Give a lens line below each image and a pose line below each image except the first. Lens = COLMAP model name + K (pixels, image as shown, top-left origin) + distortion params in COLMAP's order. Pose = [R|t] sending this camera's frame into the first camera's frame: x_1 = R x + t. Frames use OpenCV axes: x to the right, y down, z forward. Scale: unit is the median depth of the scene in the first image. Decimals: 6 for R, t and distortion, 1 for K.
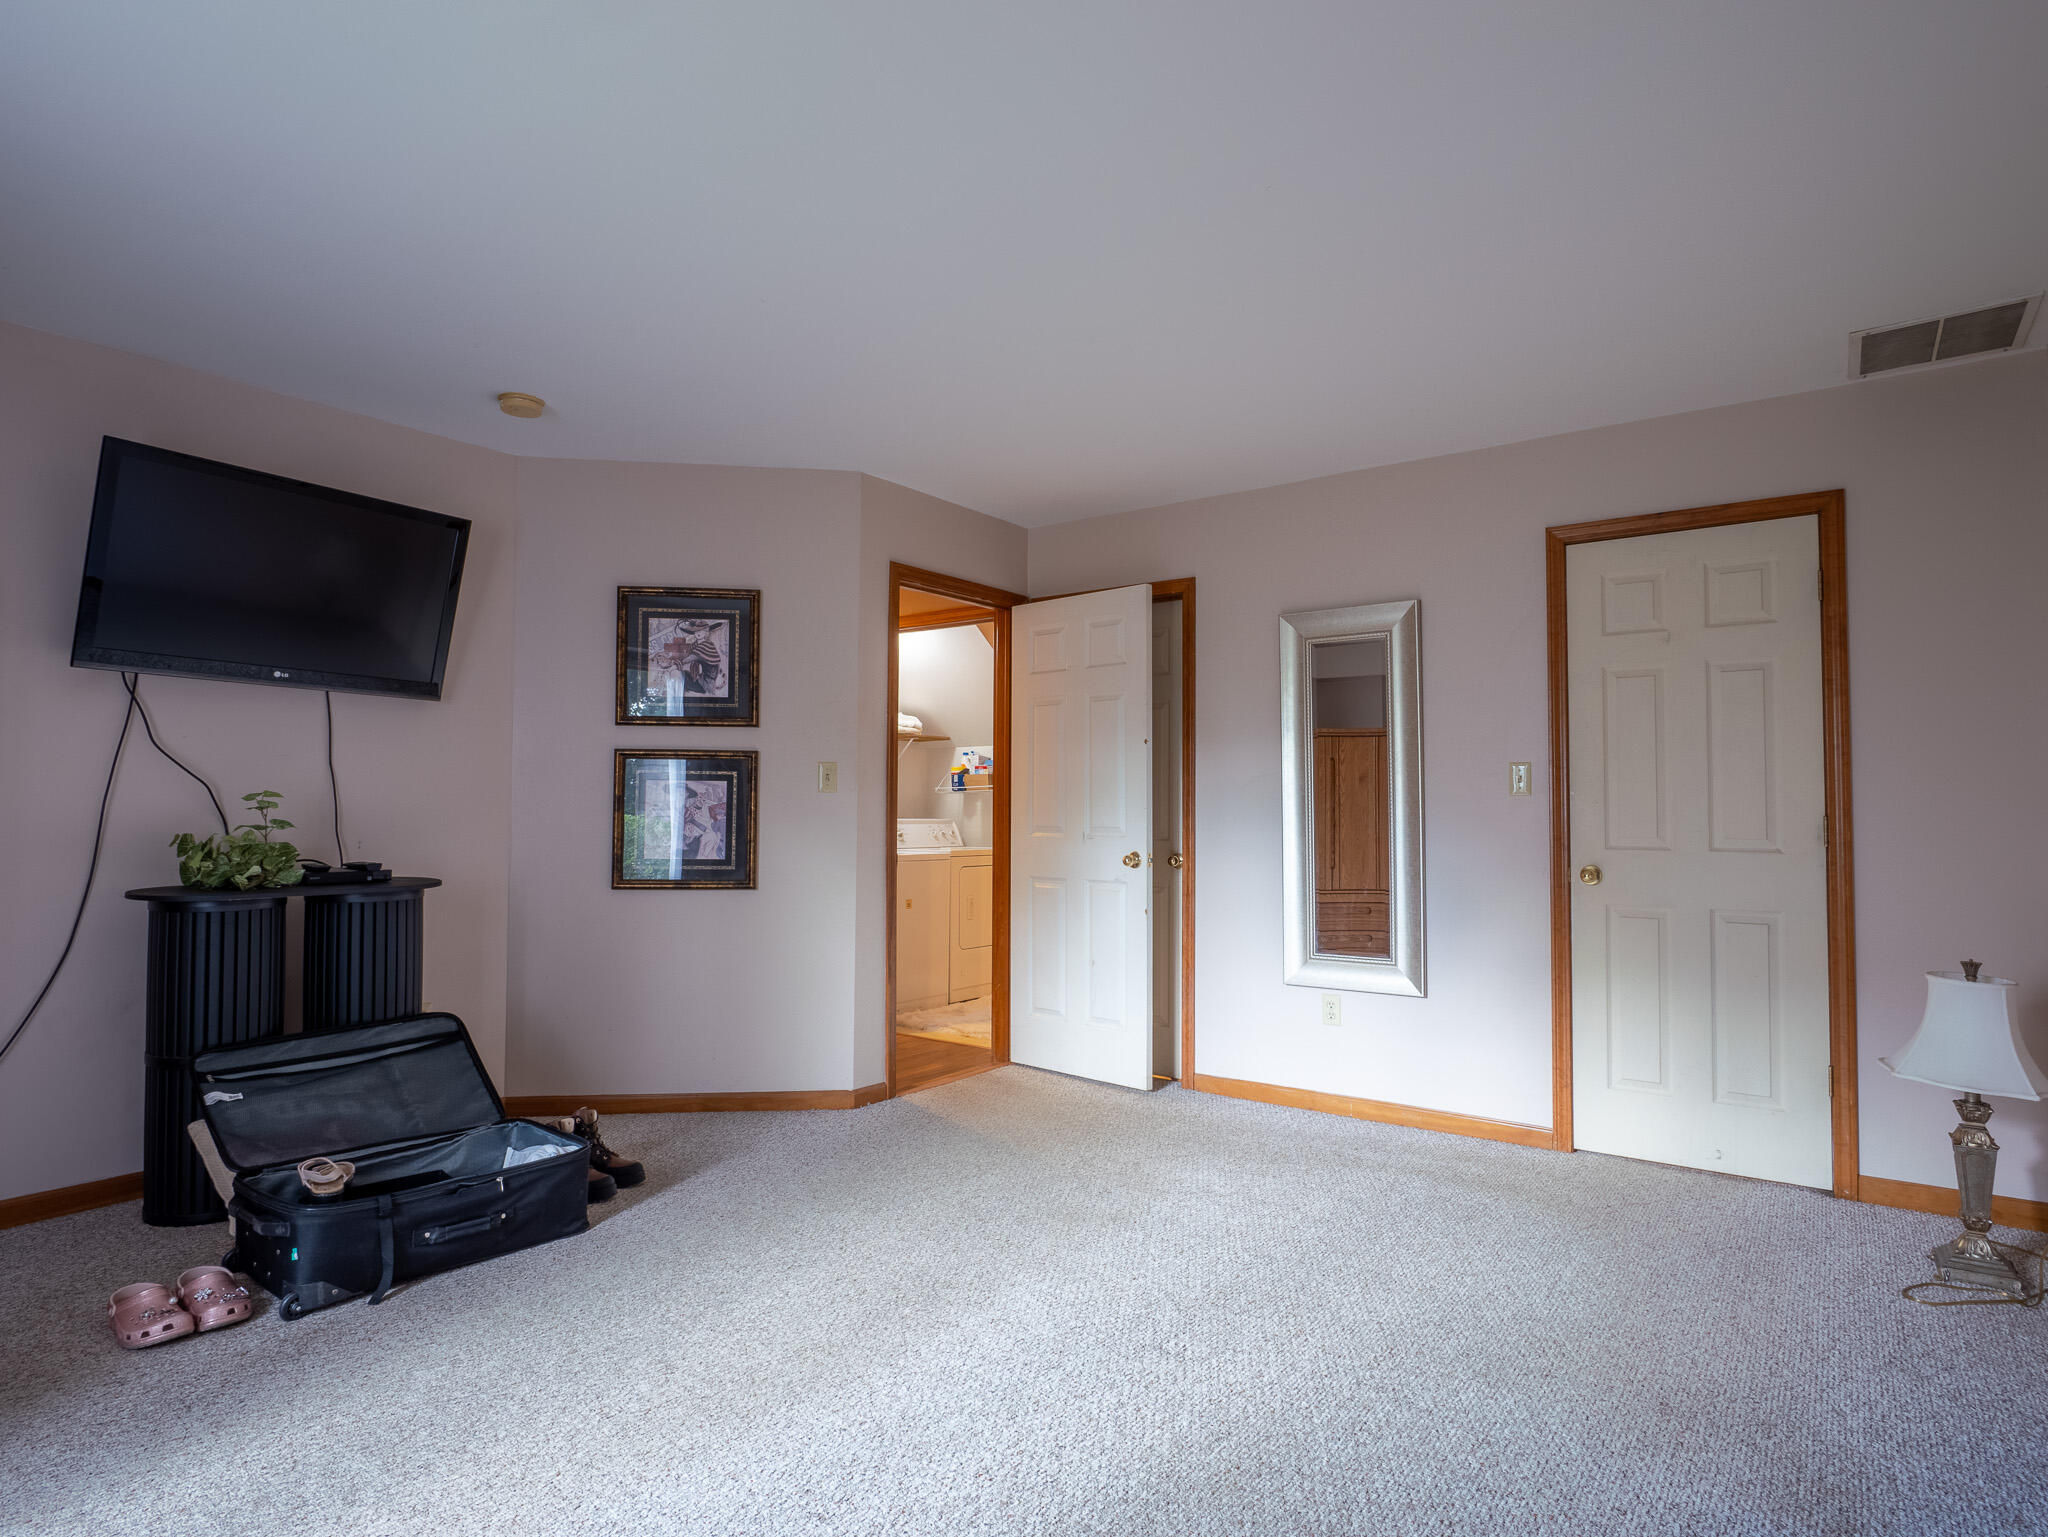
lens RADIAL K [[1119.6, 0, 1025.8], [0, 1119.6, 772.2], [0, 0, 1]] dist [-0.009250, 0.000272]
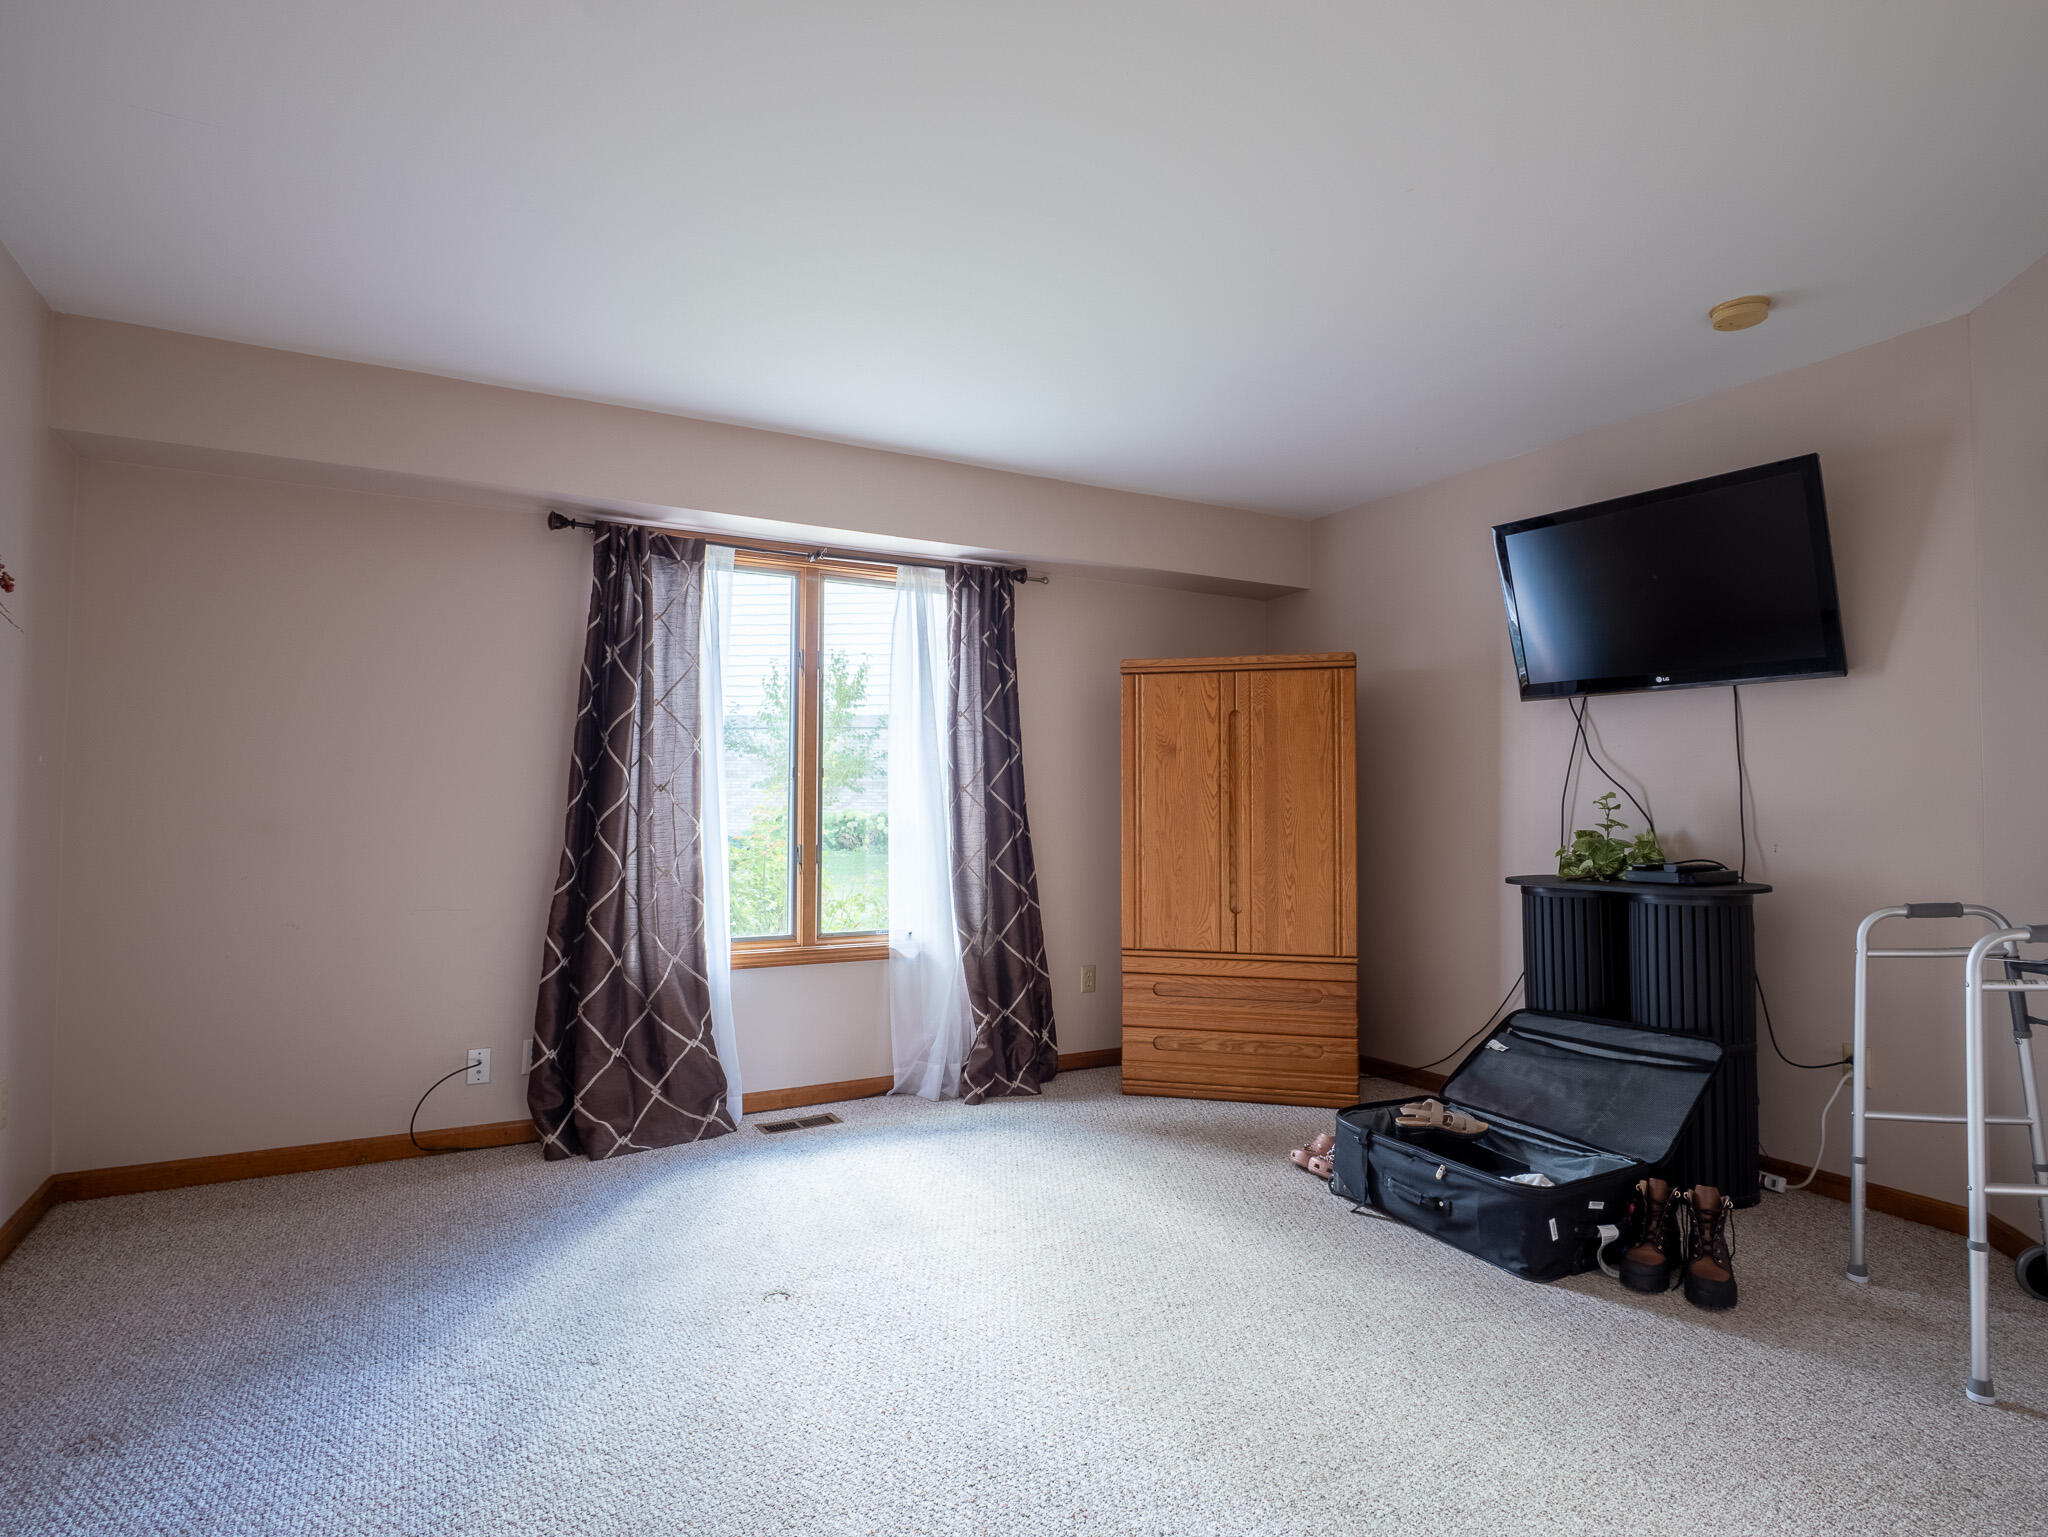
lens RADIAL K [[1119.6, 0, 1025.8], [0, 1119.6, 772.2], [0, 0, 1]] dist [-0.009250, 0.000272]
pose [[-0.404001, -0.030260, -0.914258, 0.541024], [0.031606, 0.998394, -0.047011, 0.030356], [0.914212, -0.047889, -0.402396, 0.913221]]
